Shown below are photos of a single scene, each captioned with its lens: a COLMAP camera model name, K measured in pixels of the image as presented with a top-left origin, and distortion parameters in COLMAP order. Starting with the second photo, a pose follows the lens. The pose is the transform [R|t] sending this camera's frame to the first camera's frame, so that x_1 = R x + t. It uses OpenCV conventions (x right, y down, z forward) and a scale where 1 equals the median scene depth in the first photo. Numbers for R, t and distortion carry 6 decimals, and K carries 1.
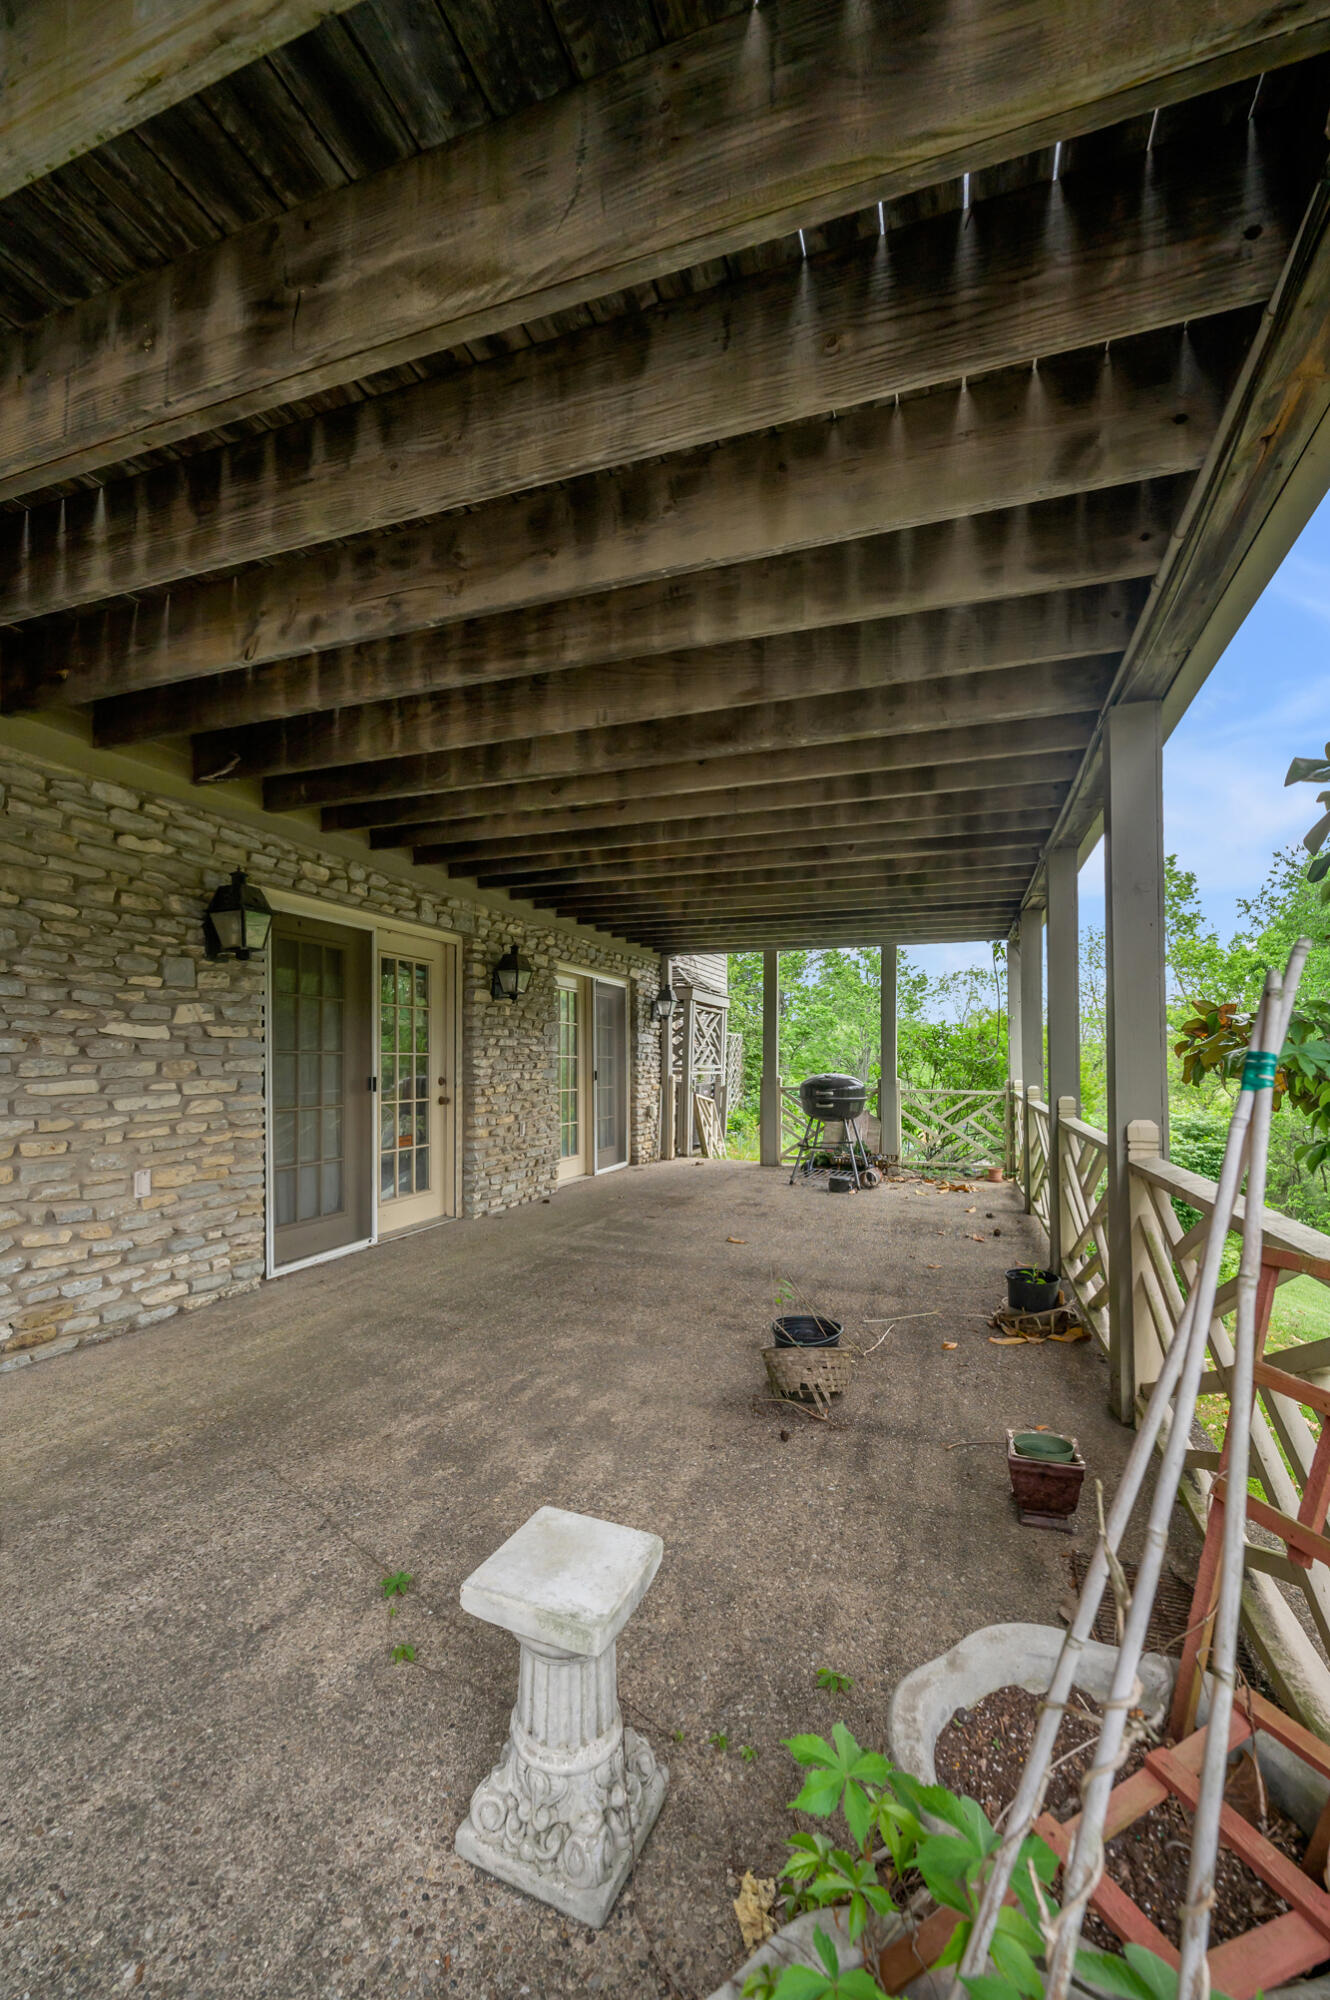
lens RADIAL K [[811.2, 0, 689.7], [0, 811.2, 1040.9], [0, 0, 1]] dist [0.006684, -0.000055]
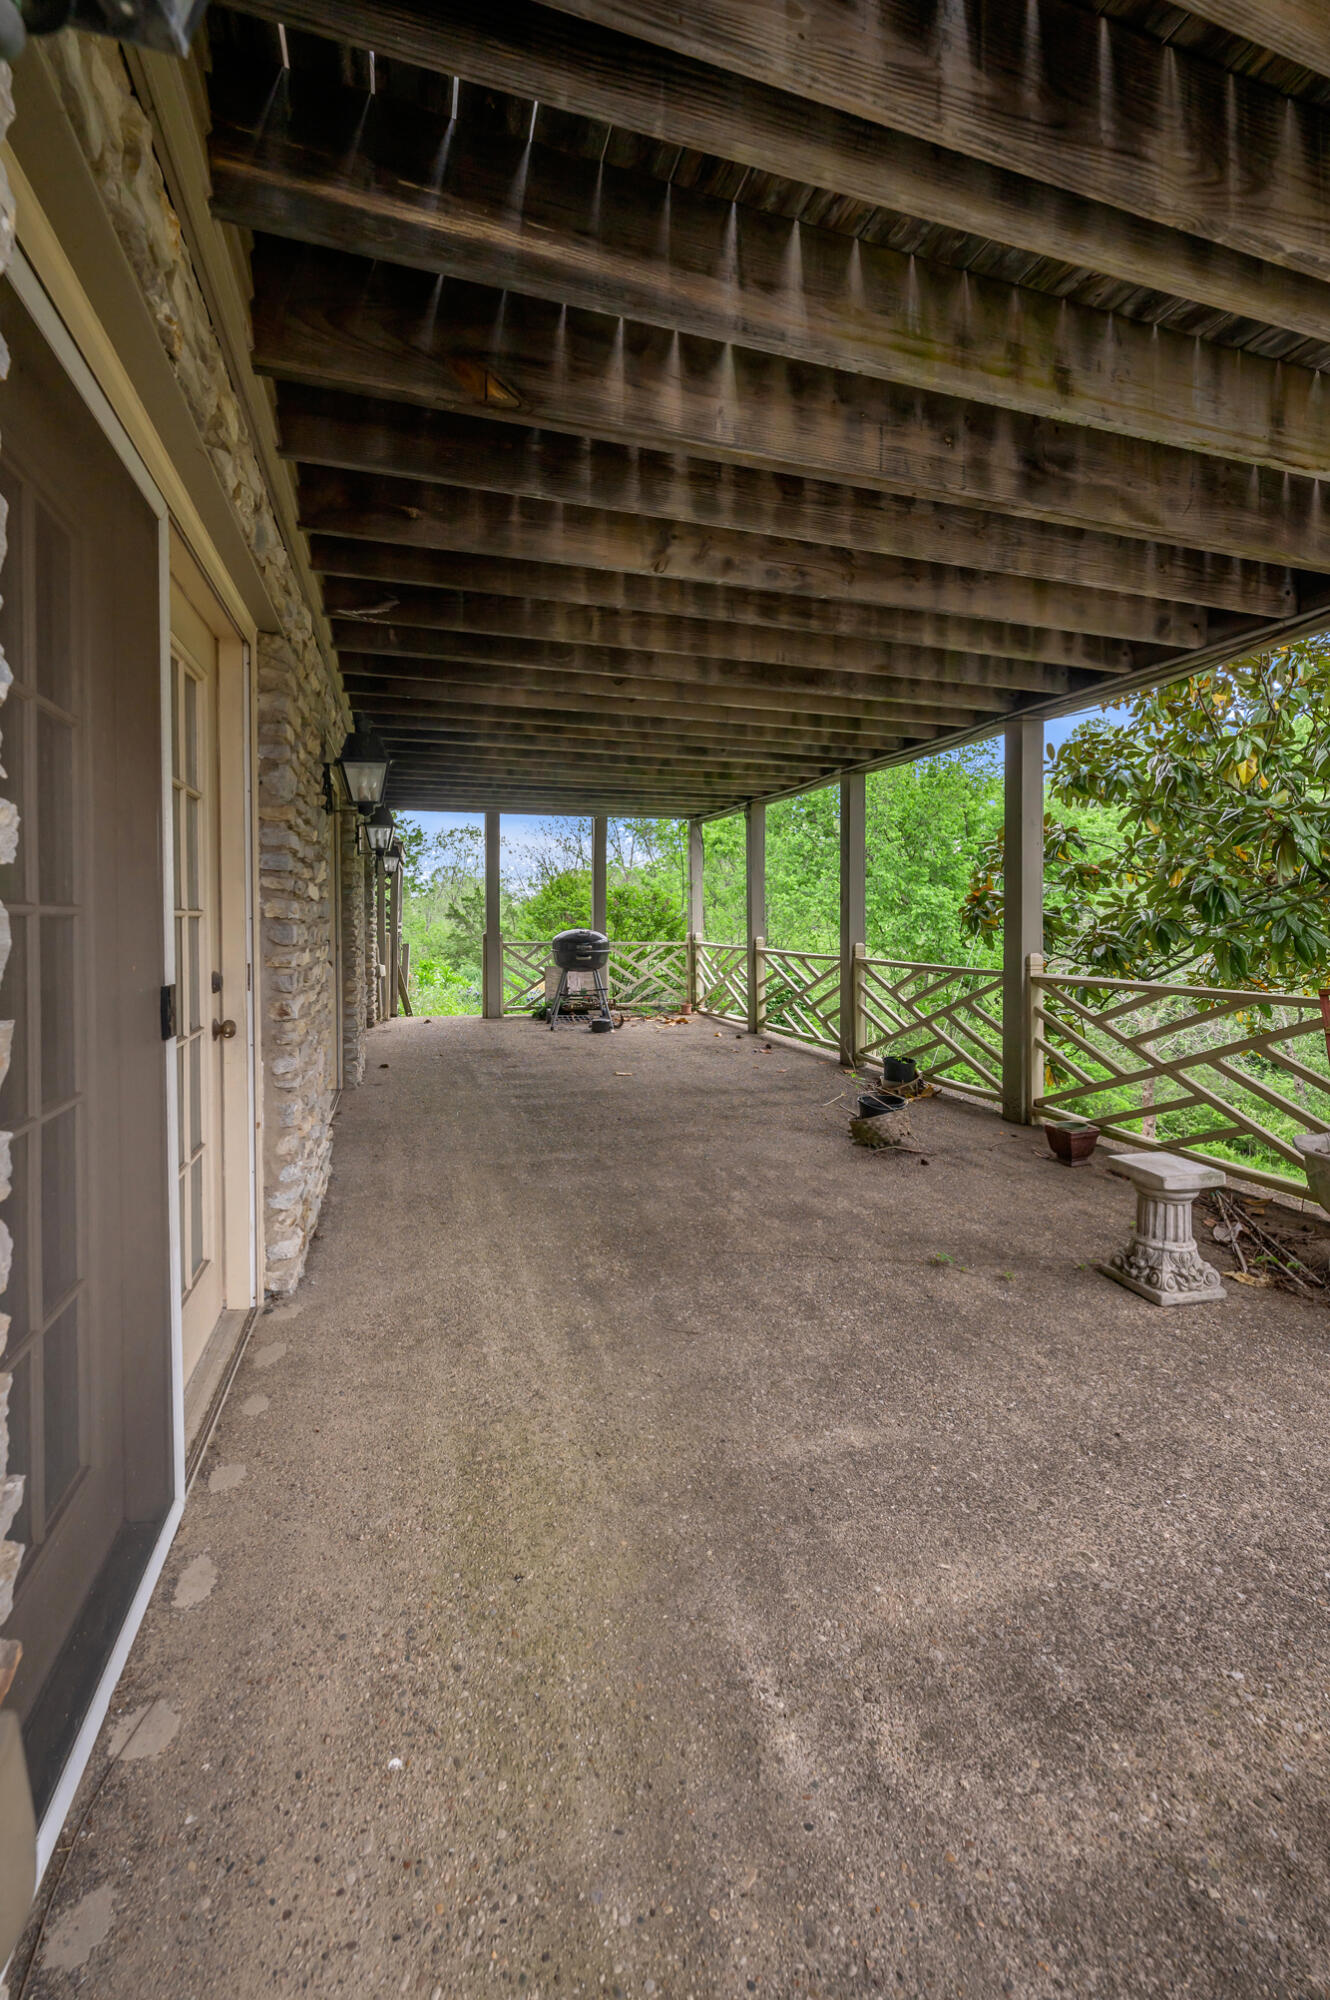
lens RADIAL K [[811.2, 0, 669.8], [0, 811.2, 933.8], [0, 0, 1]] dist [0.006684, -0.000055]
pose [[0.790801, -0.016625, 0.611848, -1.228003], [-0.013387, 0.998922, 0.044444, -0.017890], [-0.611927, -0.043337, 0.789726, 0.077889]]
